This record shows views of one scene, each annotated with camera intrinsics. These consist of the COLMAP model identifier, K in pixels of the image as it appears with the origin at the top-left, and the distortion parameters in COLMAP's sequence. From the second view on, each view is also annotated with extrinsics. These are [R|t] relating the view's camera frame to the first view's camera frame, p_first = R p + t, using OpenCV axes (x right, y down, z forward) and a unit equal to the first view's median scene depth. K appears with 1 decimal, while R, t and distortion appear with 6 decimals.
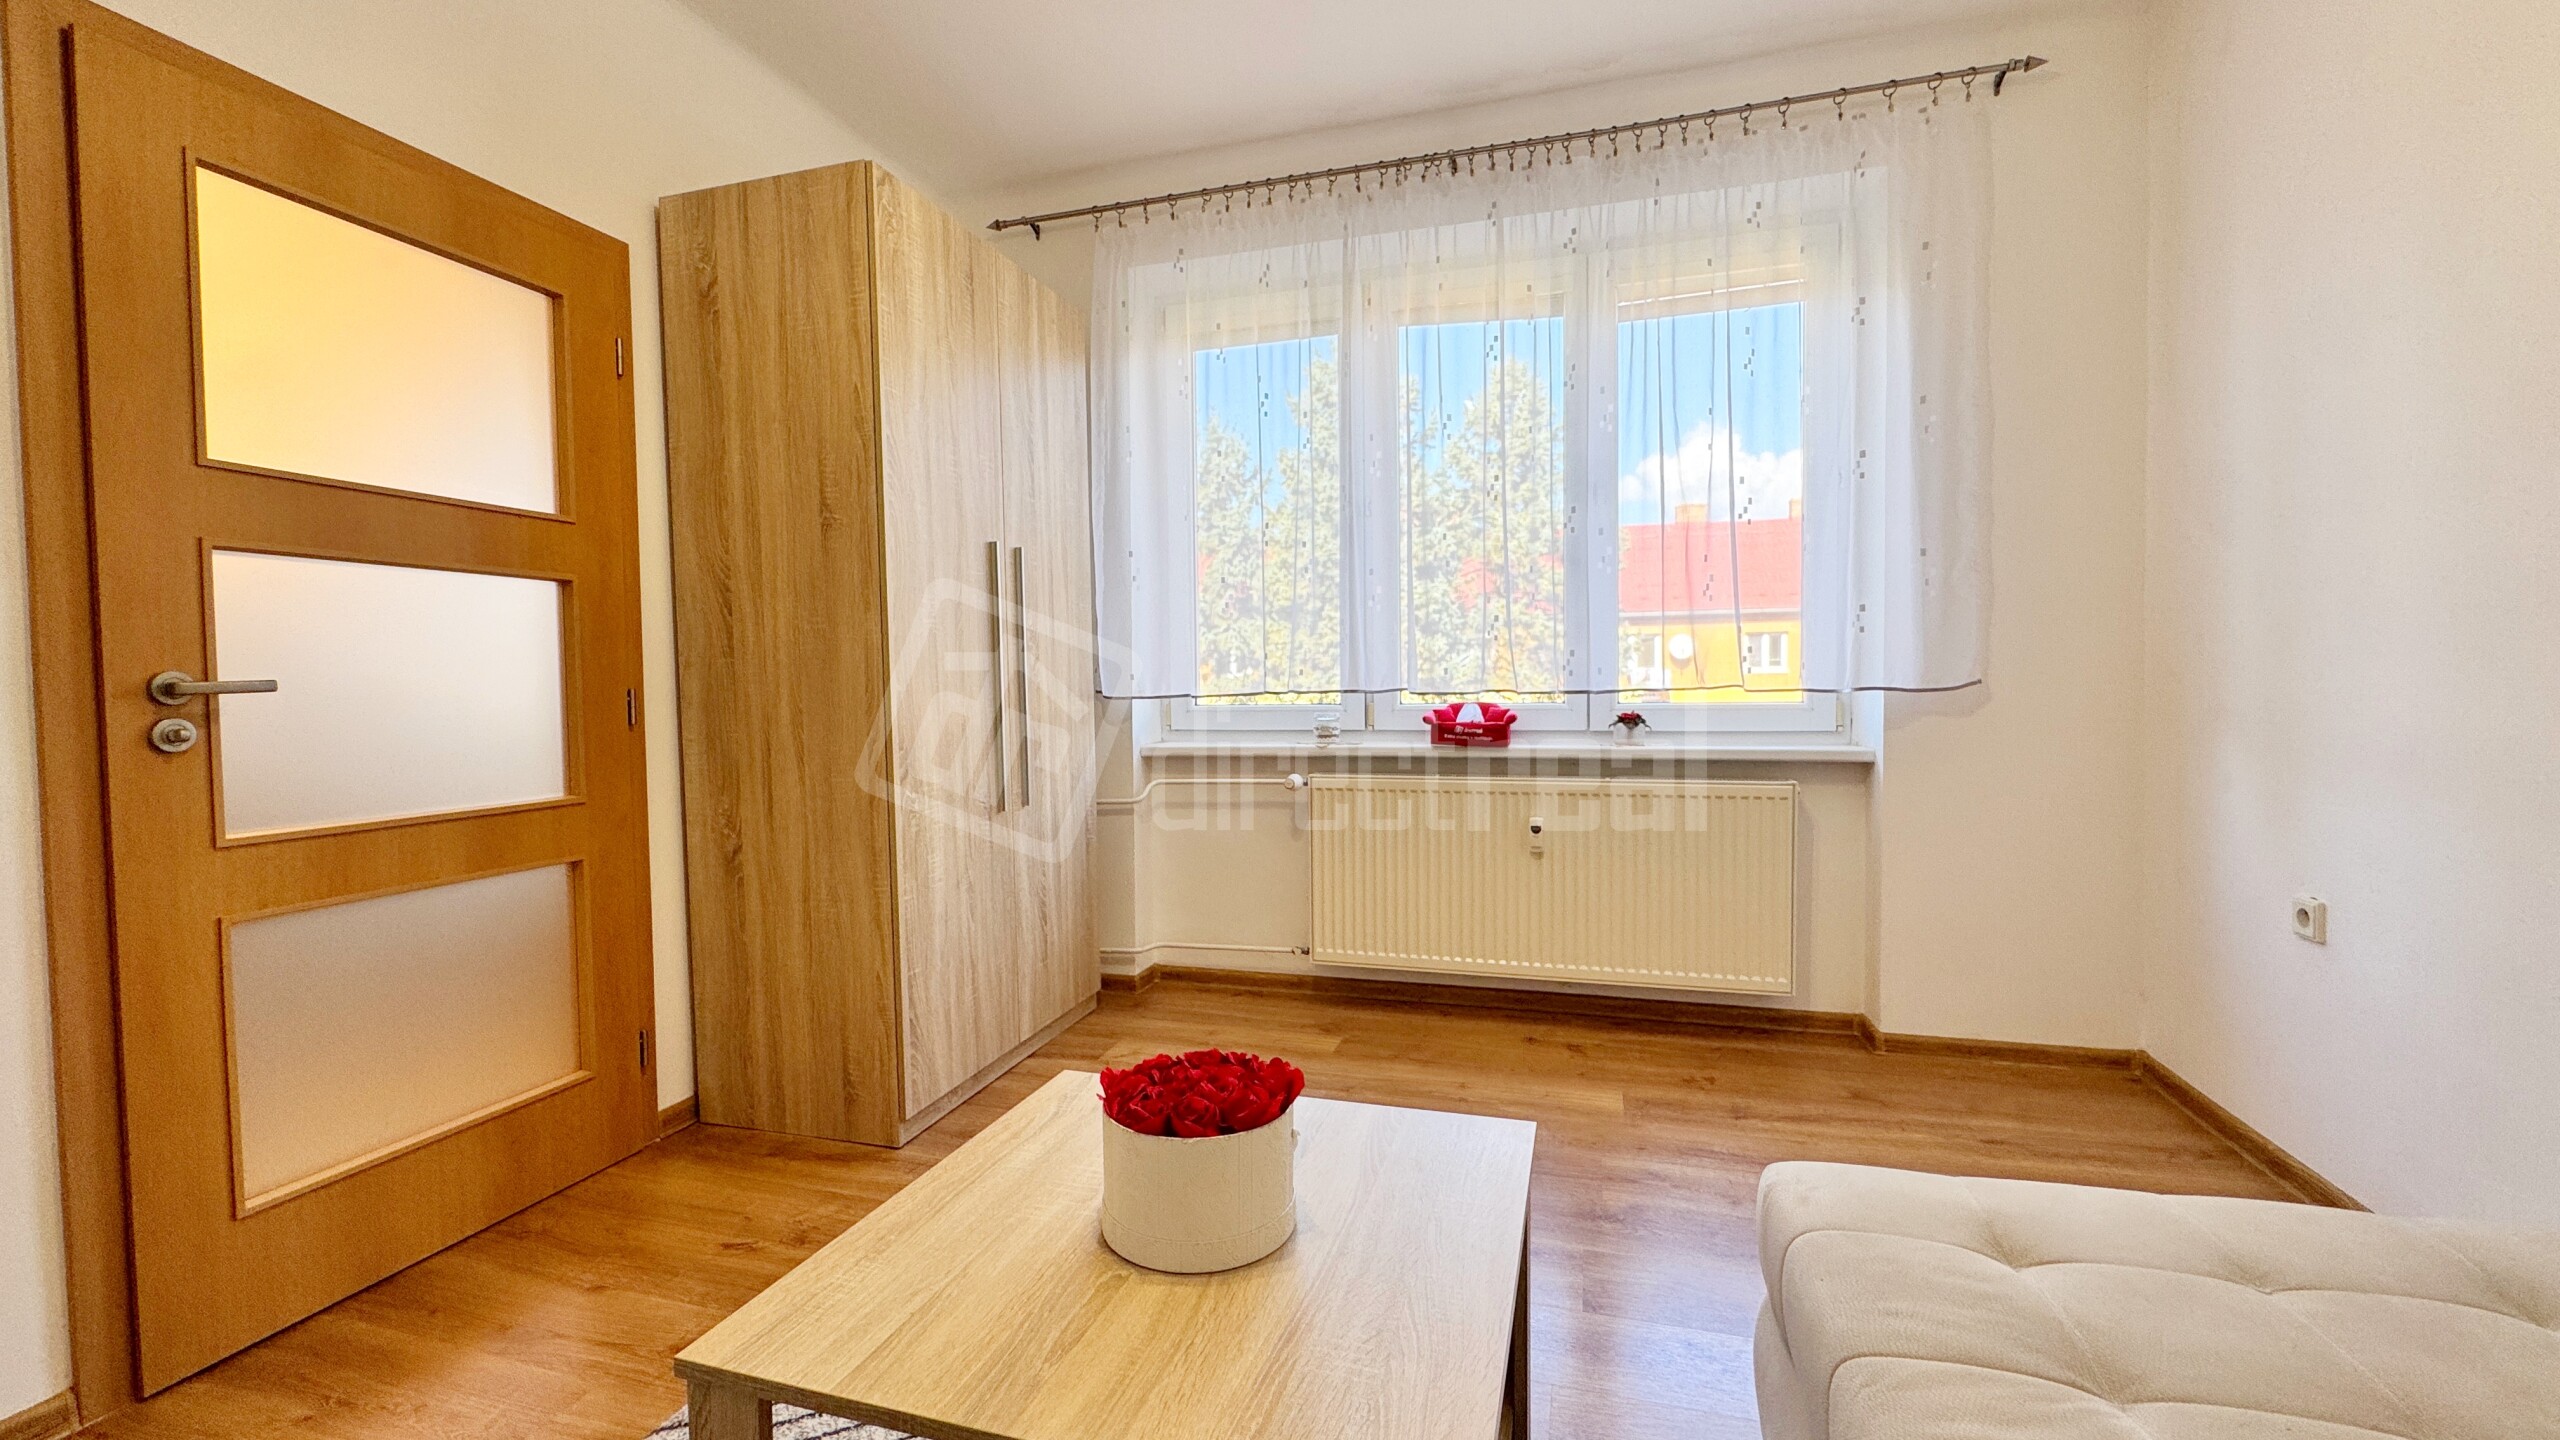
lens RADIAL K [[1025.8, 0, 1276.3], [0, 1025.8, 717.1], [0, 0, 1]] dist [-0.003790, 0.000837]
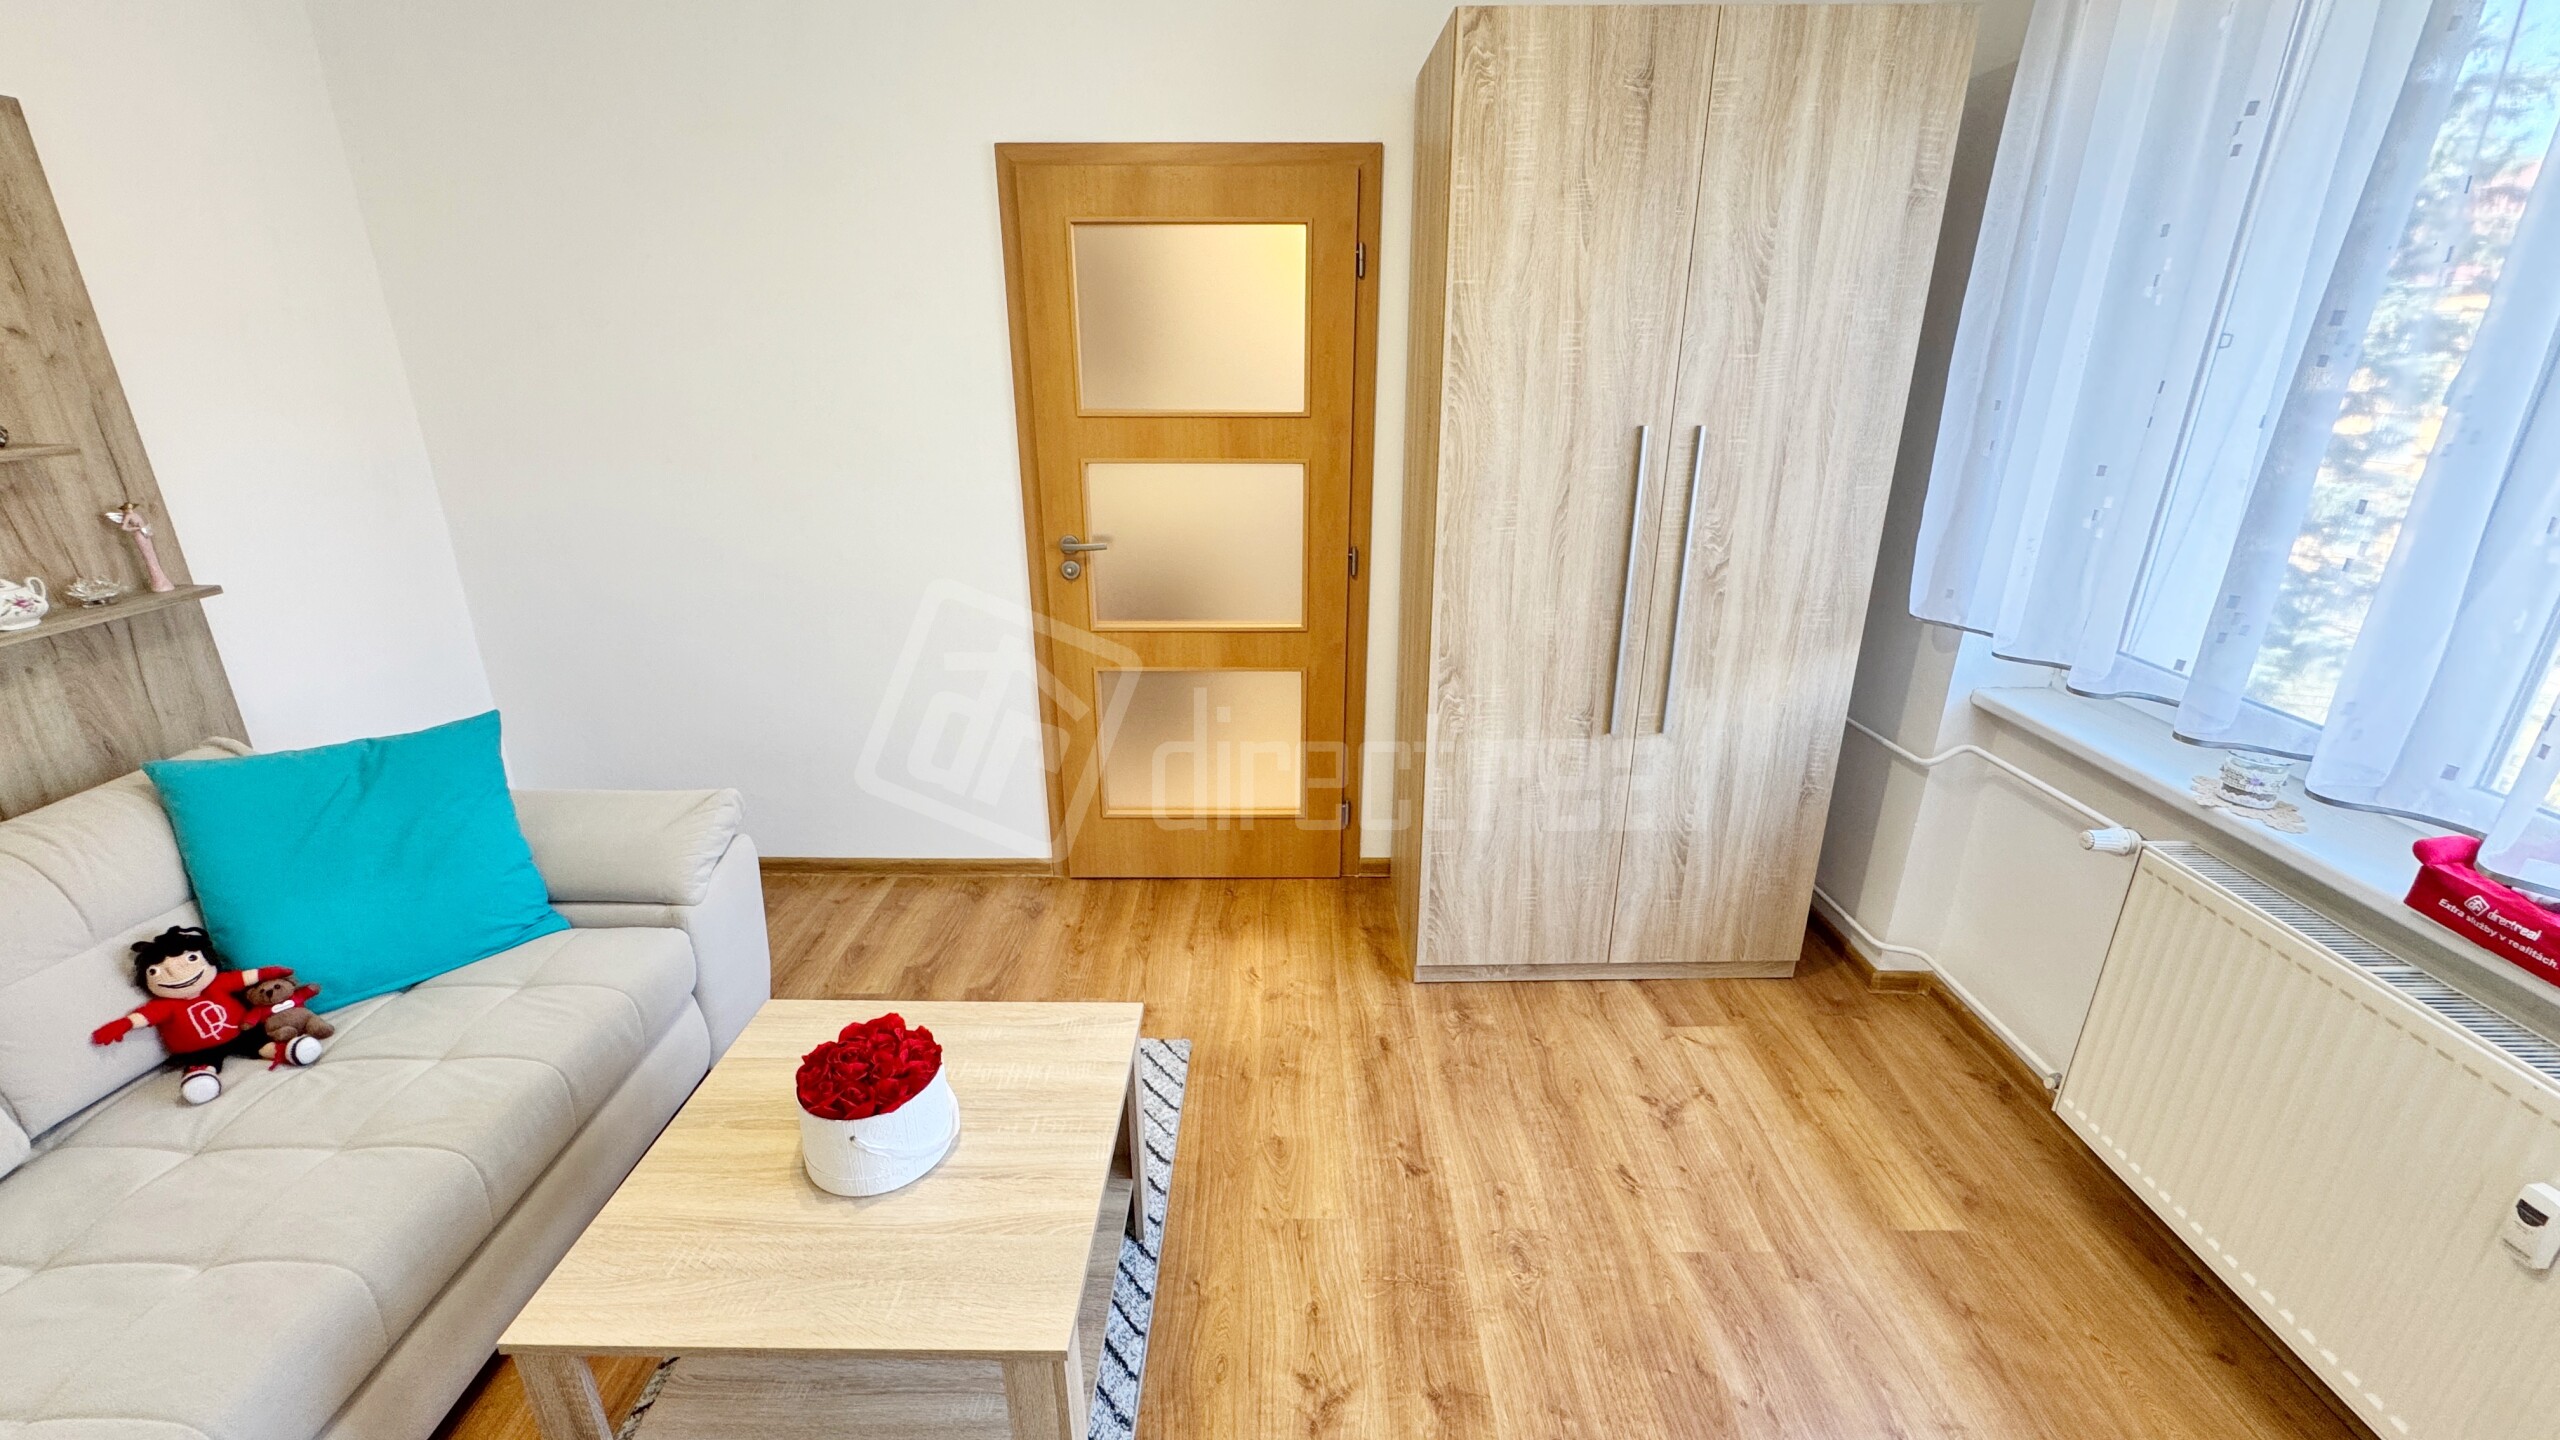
lens RADIAL K [[1025.8, 0, 1277.3], [0, 1025.8, 721.0], [0, 0, 1]] dist [-0.003790, 0.000837]
pose [[0.286978, 0.344157, -0.893980, 0.489634], [-0.037803, 0.936576, 0.348420, -0.240100], [0.957191, -0.066194, 0.281787, 0.499844]]
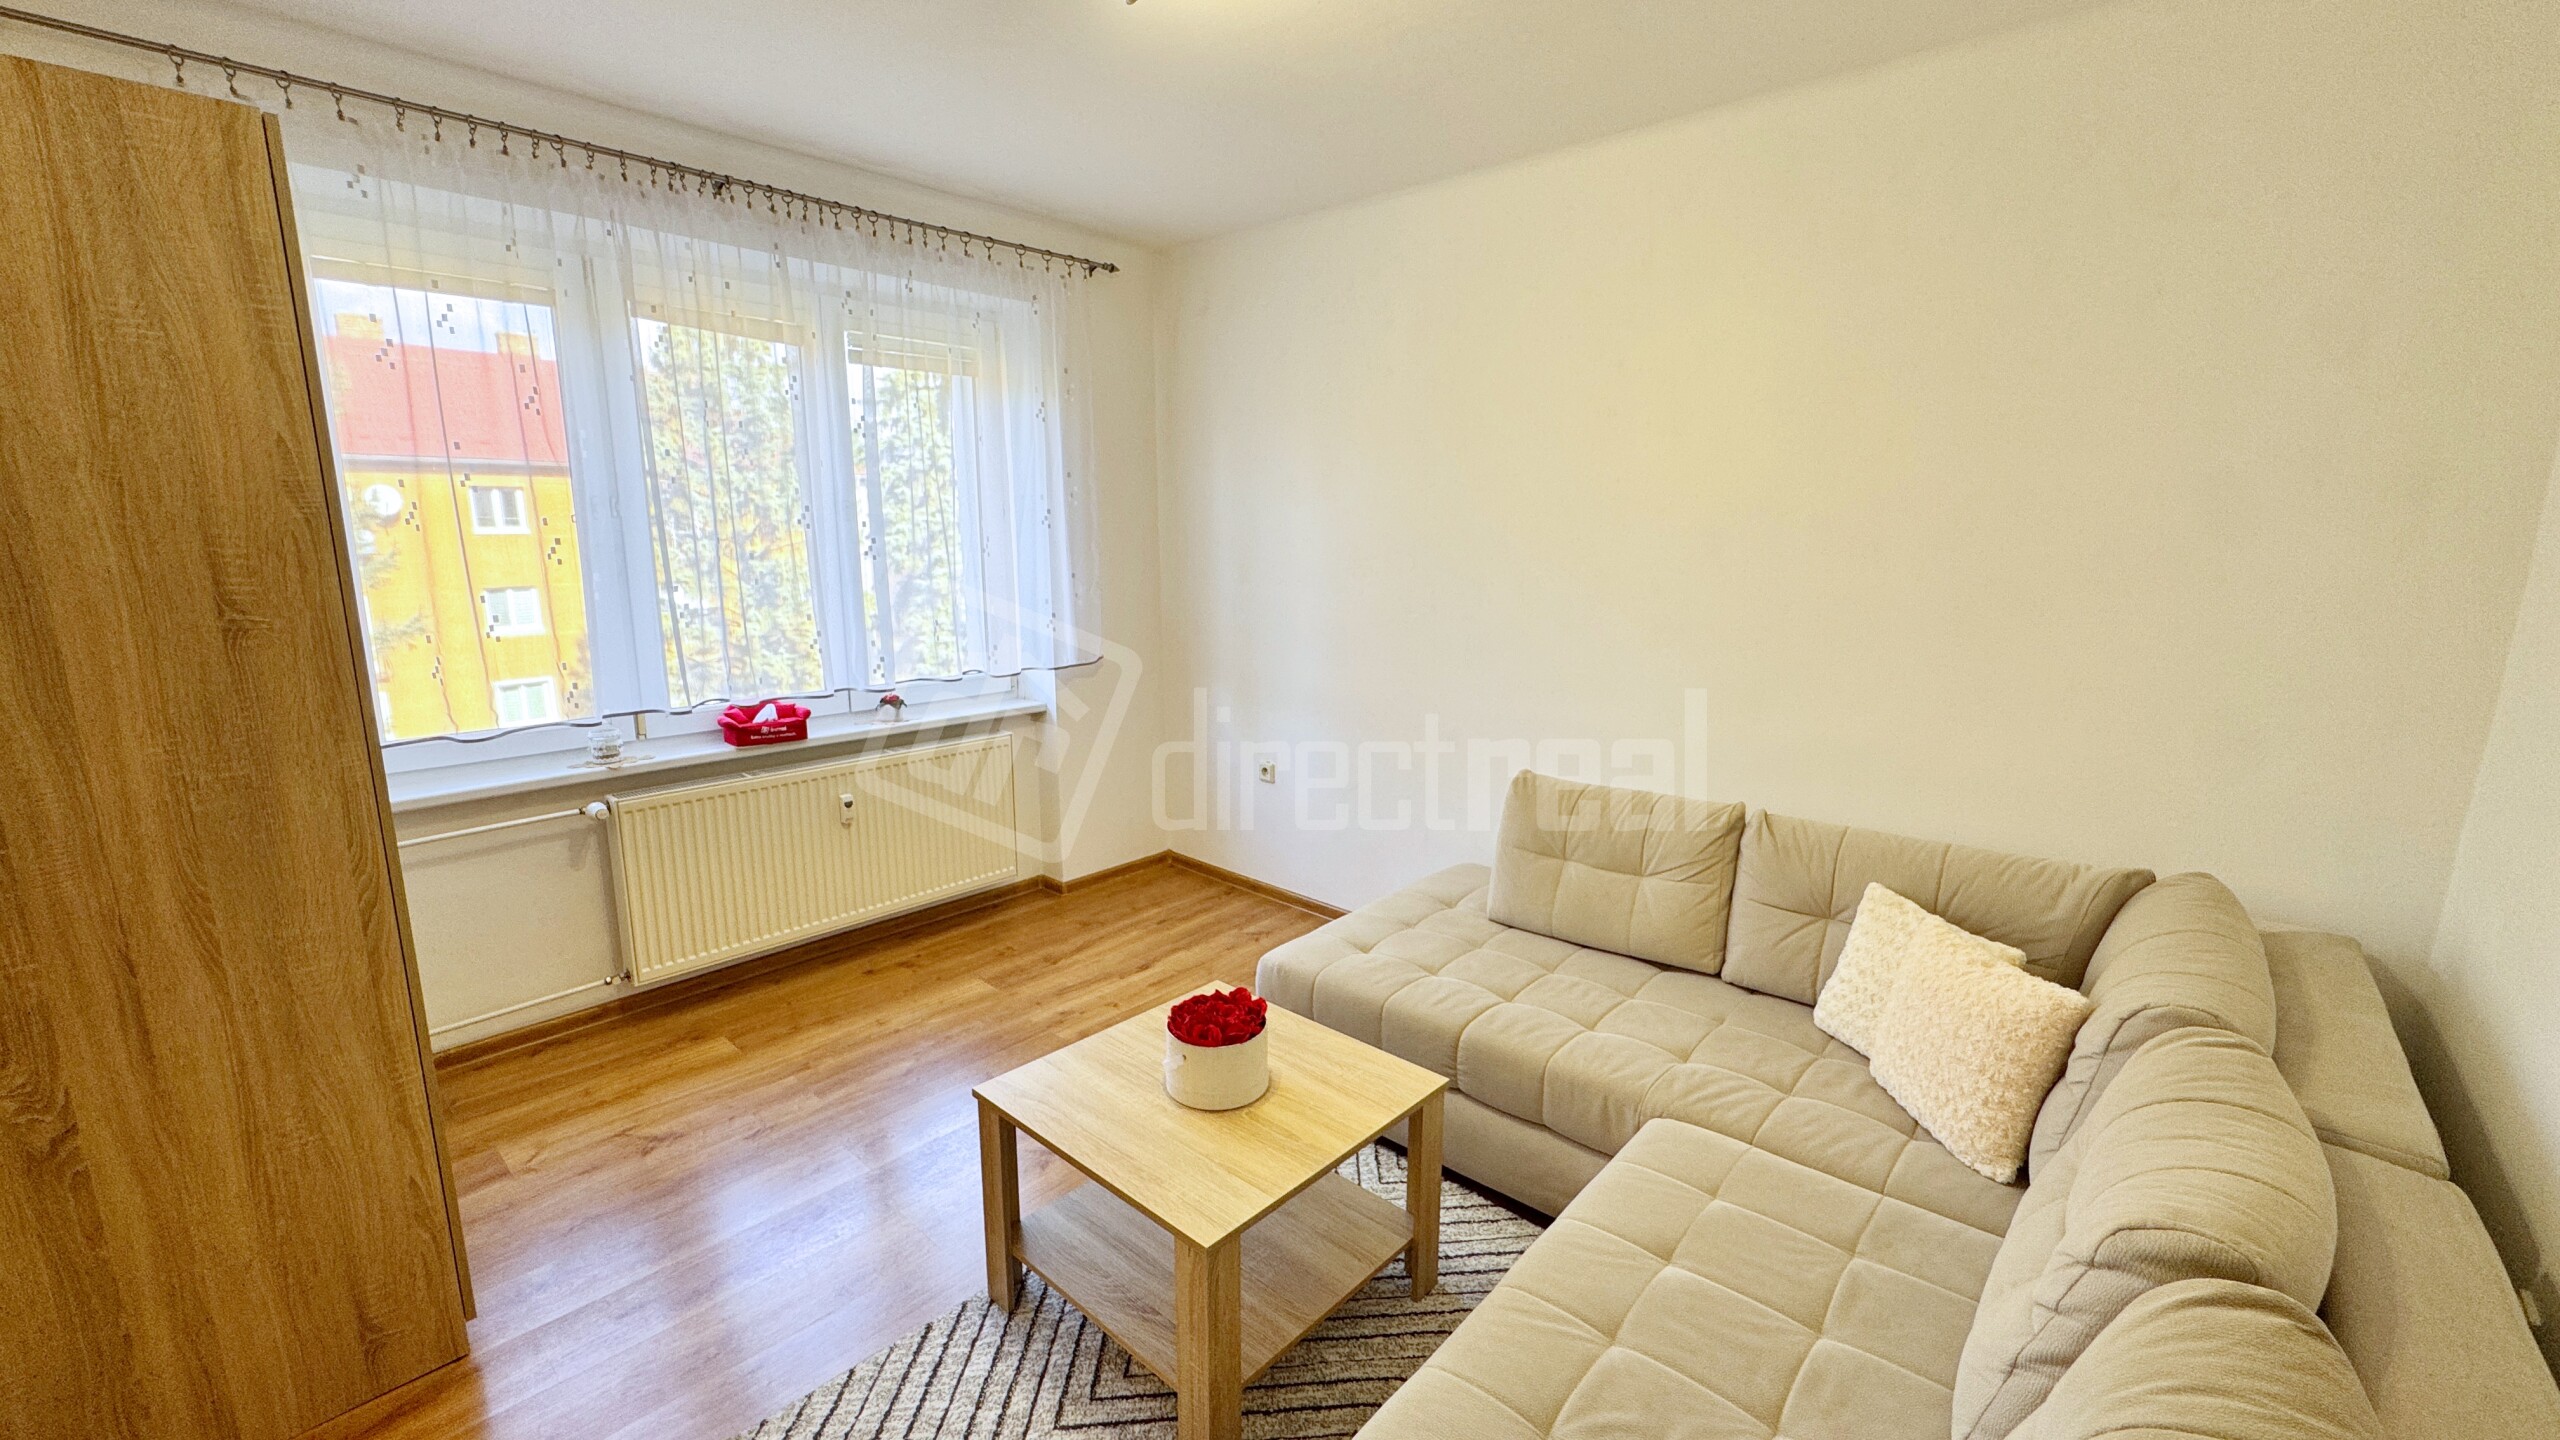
lens RADIAL K [[1025.8, 0, 1272.6], [0, 1025.8, 720.0], [0, 0, 1]] dist [-0.003790, 0.000837]
pose [[0.435631, -0.155386, 0.886612, -0.691273], [0.022052, 0.986534, 0.162063, -0.204593], [-0.899855, -0.051048, 0.433192, 0.052358]]
